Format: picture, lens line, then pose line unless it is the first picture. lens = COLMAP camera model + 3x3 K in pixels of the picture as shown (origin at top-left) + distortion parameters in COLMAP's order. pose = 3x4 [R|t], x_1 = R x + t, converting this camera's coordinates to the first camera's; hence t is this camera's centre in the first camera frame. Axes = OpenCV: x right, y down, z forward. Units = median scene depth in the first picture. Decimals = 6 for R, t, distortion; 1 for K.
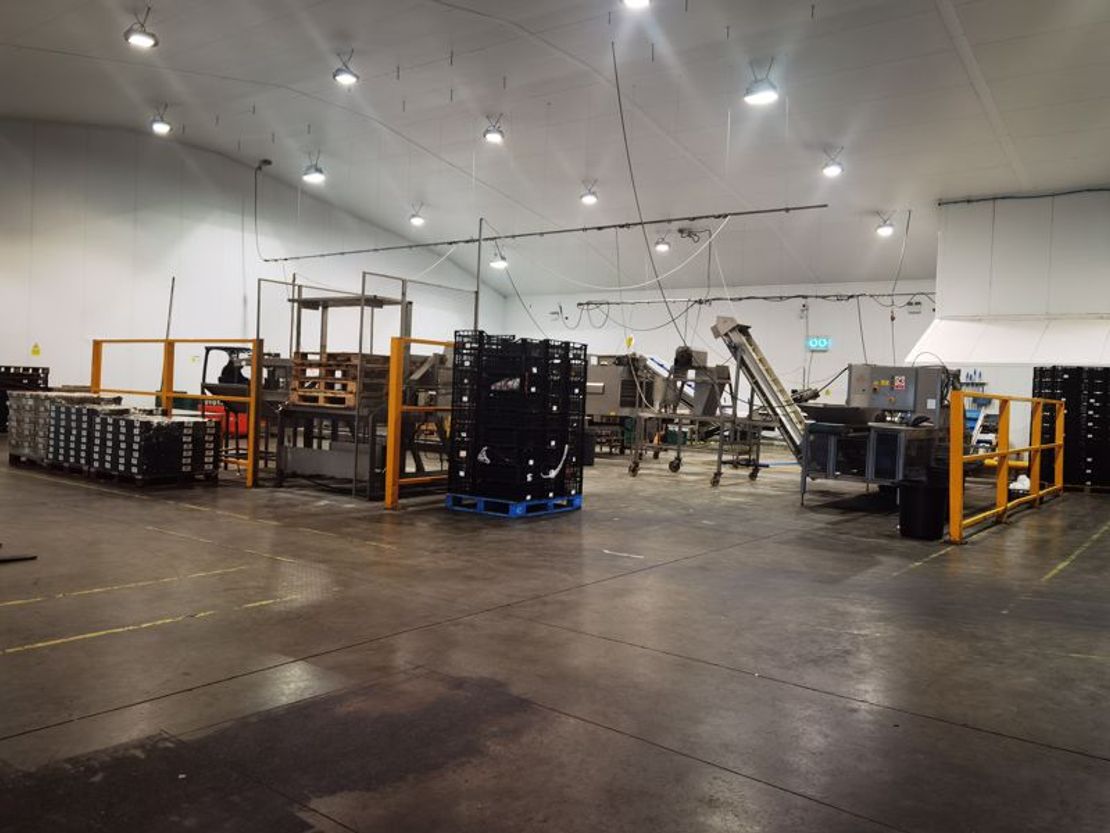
lens RADIAL K [[888.7, 0, 555.0], [0, 888.7, 416.5], [0, 0, 1]] dist [0.014715, 0.006619]
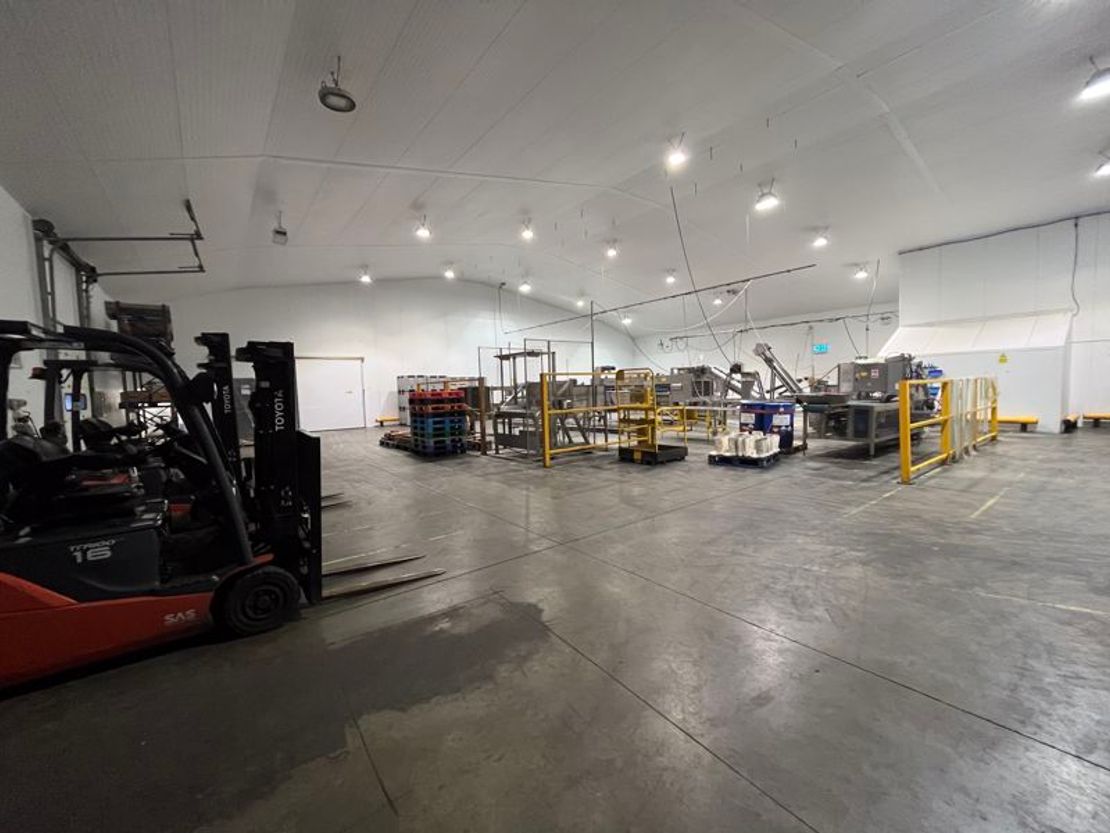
lens RADIAL K [[447.7, 0, 555.0], [0, 447.7, 416.5], [0, 0, 1]] dist [-0.003071, -0.000348]
pose [[0.960657, -0.052947, -0.272645, 0.063228], [0.063437, 0.997541, 0.029797, -0.018645], [0.270397, -0.045921, 0.961653, 0.086756]]
